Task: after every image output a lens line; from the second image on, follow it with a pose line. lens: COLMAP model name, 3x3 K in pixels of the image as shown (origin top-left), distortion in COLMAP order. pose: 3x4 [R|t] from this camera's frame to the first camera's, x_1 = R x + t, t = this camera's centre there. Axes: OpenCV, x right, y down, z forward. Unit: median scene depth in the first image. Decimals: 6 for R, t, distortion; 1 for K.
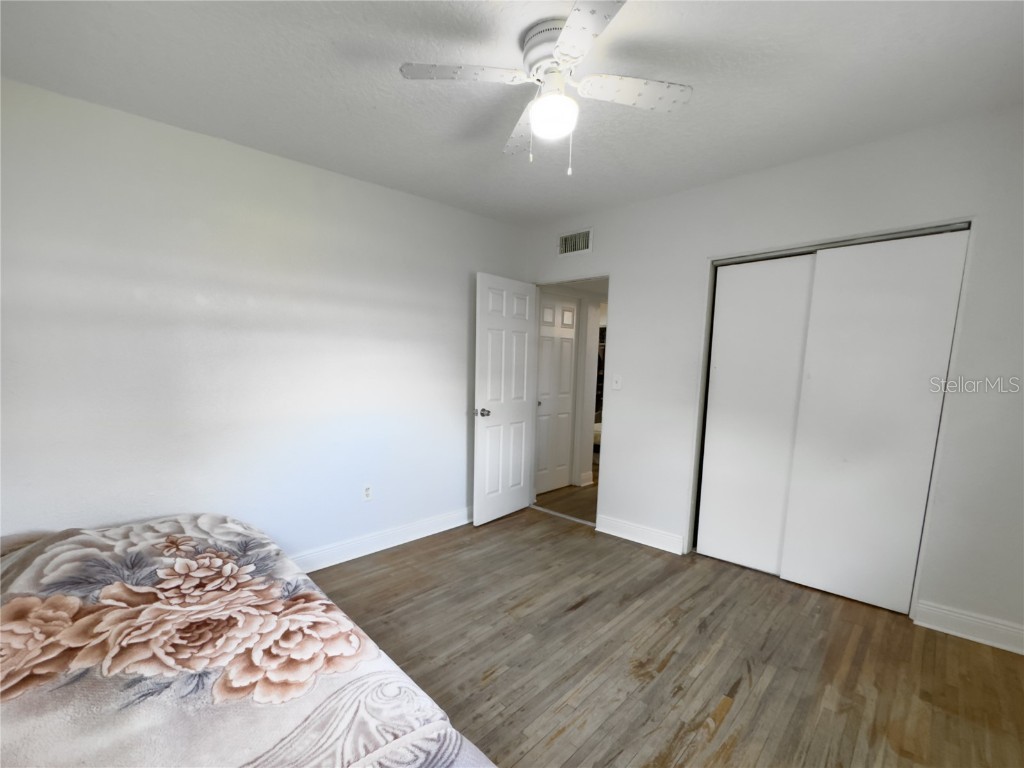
lens RADIAL K [[441.5, 0, 509.7], [0, 441.5, 391.1], [0, 0, 1]] dist [-0.002336, 0.000298]
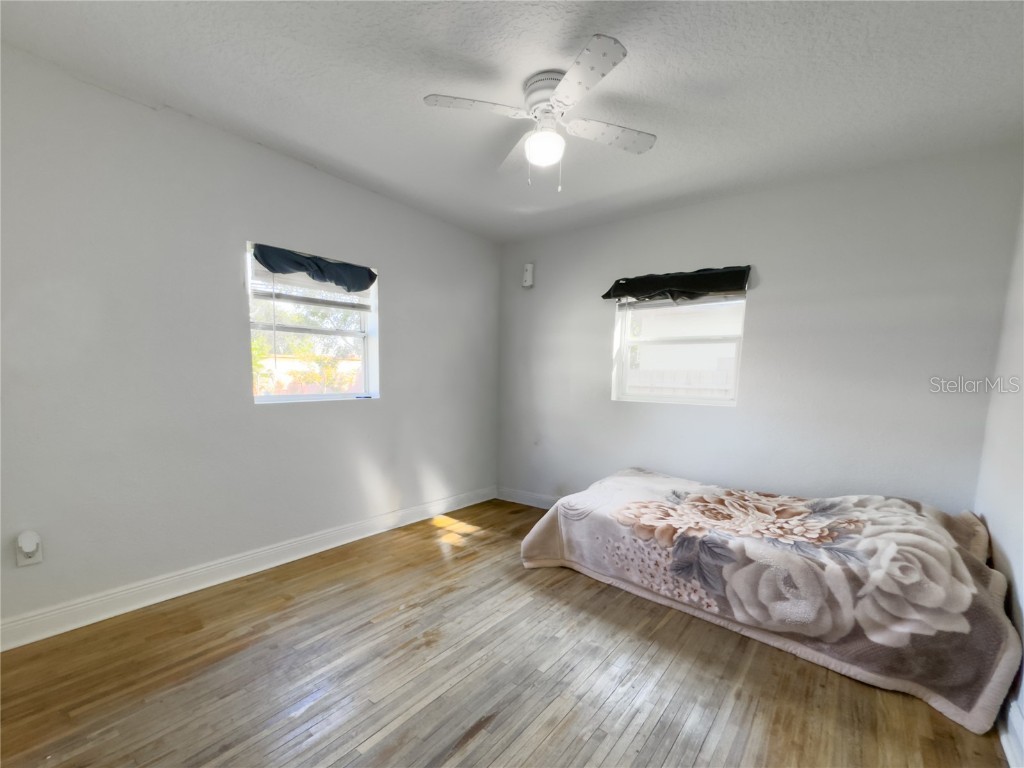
lens RADIAL K [[441.5, 0, 509.7], [0, 441.5, 391.1], [0, 0, 1]] dist [-0.002336, 0.000298]
pose [[-0.995300, -0.022814, -0.094115, 0.244380], [-0.032794, 0.993836, 0.105898, -0.081937], [0.091119, 0.108487, -0.989913, 2.171117]]
